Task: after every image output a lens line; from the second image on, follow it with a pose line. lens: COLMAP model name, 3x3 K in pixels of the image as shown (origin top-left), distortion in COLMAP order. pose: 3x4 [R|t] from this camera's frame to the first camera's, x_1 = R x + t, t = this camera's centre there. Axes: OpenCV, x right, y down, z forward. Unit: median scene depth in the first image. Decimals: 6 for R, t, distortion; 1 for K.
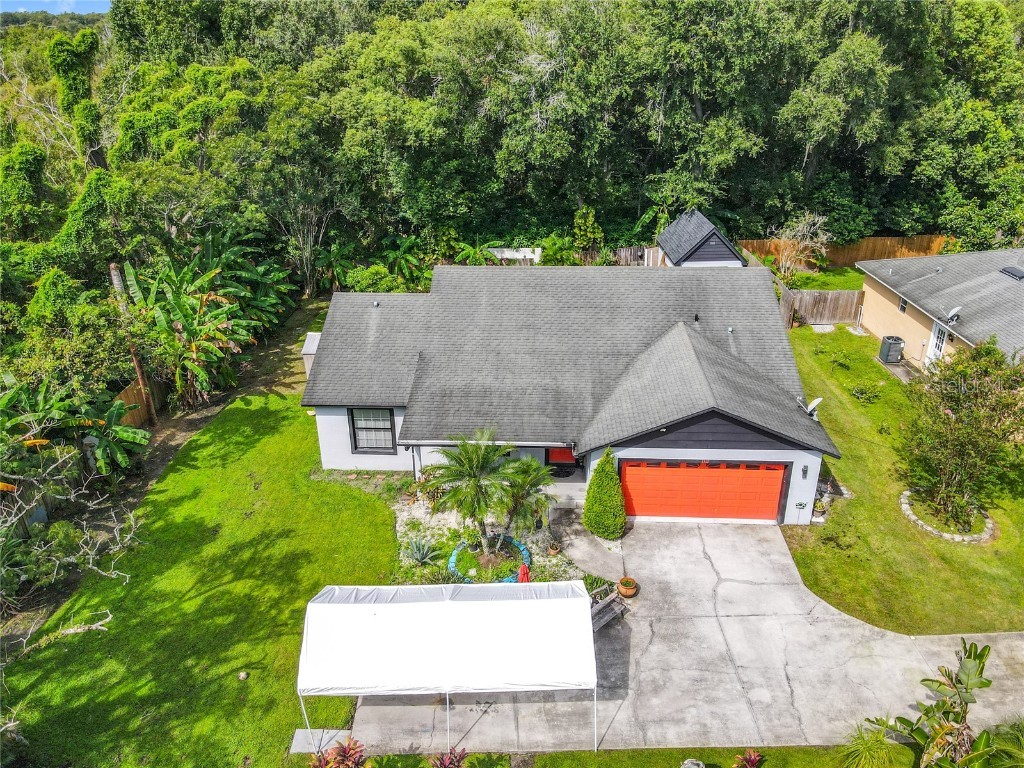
lens RADIAL K [[759.6, 0, 509.4], [0, 759.6, 367.6], [0, 0, 1]] dist [0.000088, 0.006519]
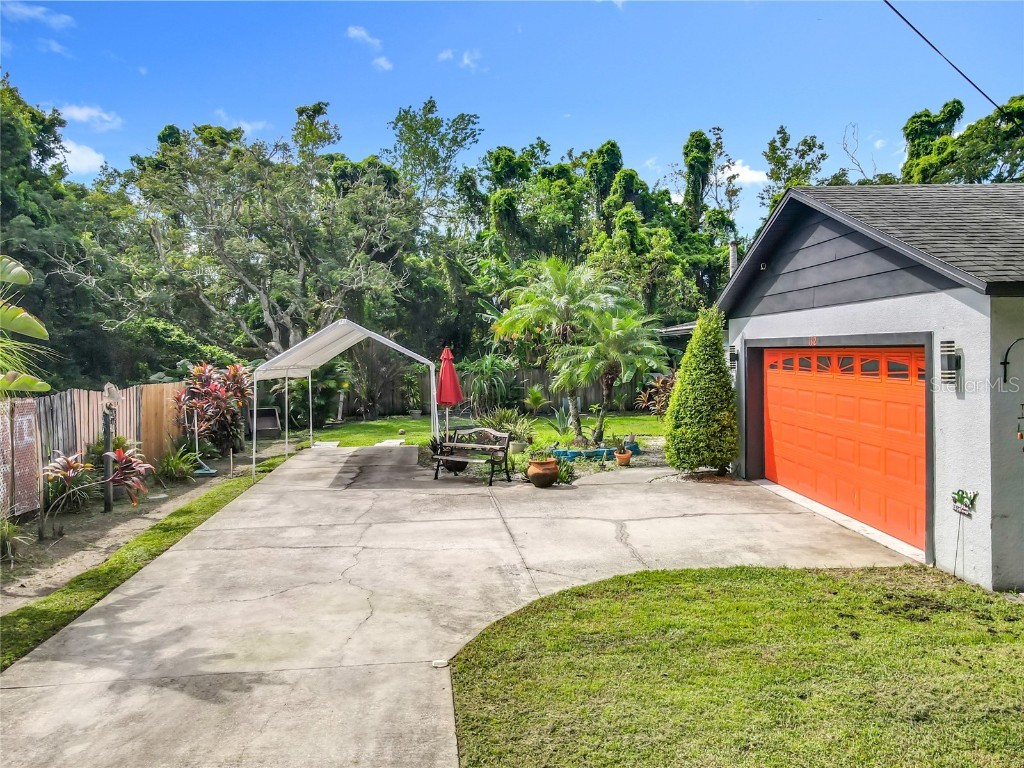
lens RADIAL K [[759.6, 0, 509.4], [0, 759.6, 367.6], [0, 0, 1]] dist [0.000088, 0.006519]
pose [[0.094253, 0.028253, -0.995147, 0.584423], [-0.392207, 0.919811, -0.011032, 0.182030], [0.915036, 0.391344, 0.097776, 0.694554]]
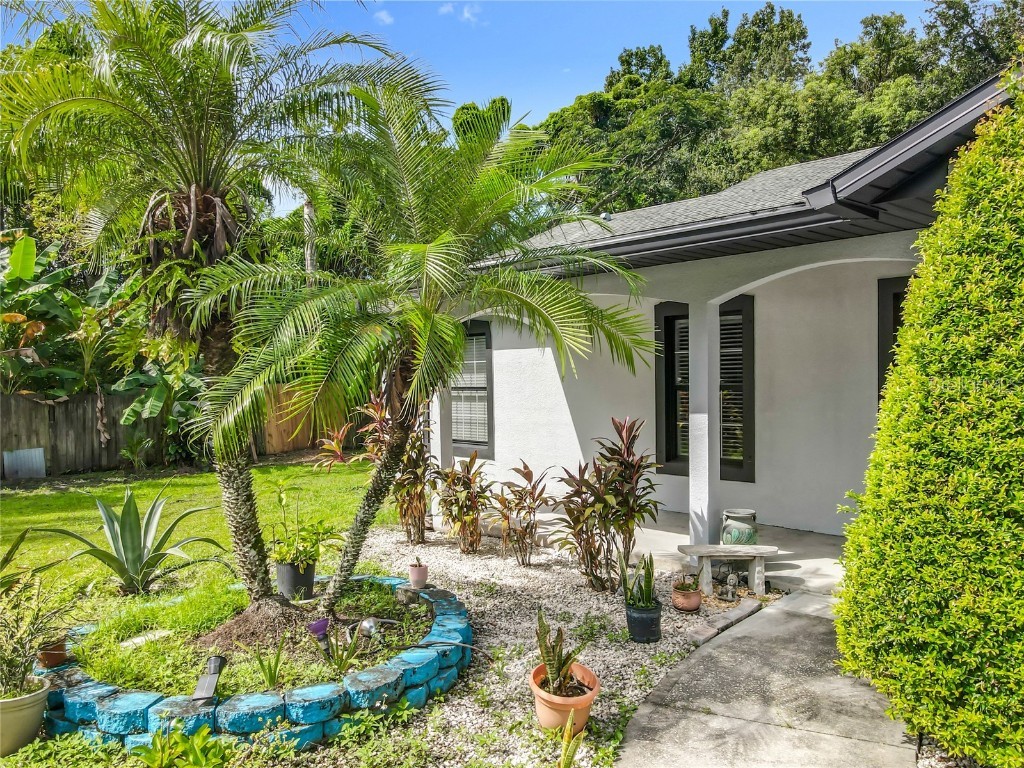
lens RADIAL K [[751.3, 0, 500.0], [0, 751.3, 415.3], [0, 0, 1]] dist [0.030040, 0.002862]
pose [[0.720820, 0.031495, -0.692407, 0.133100], [-0.277133, 0.928737, -0.246260, 0.192879], [0.635308, 0.369398, 0.678181, 0.730992]]
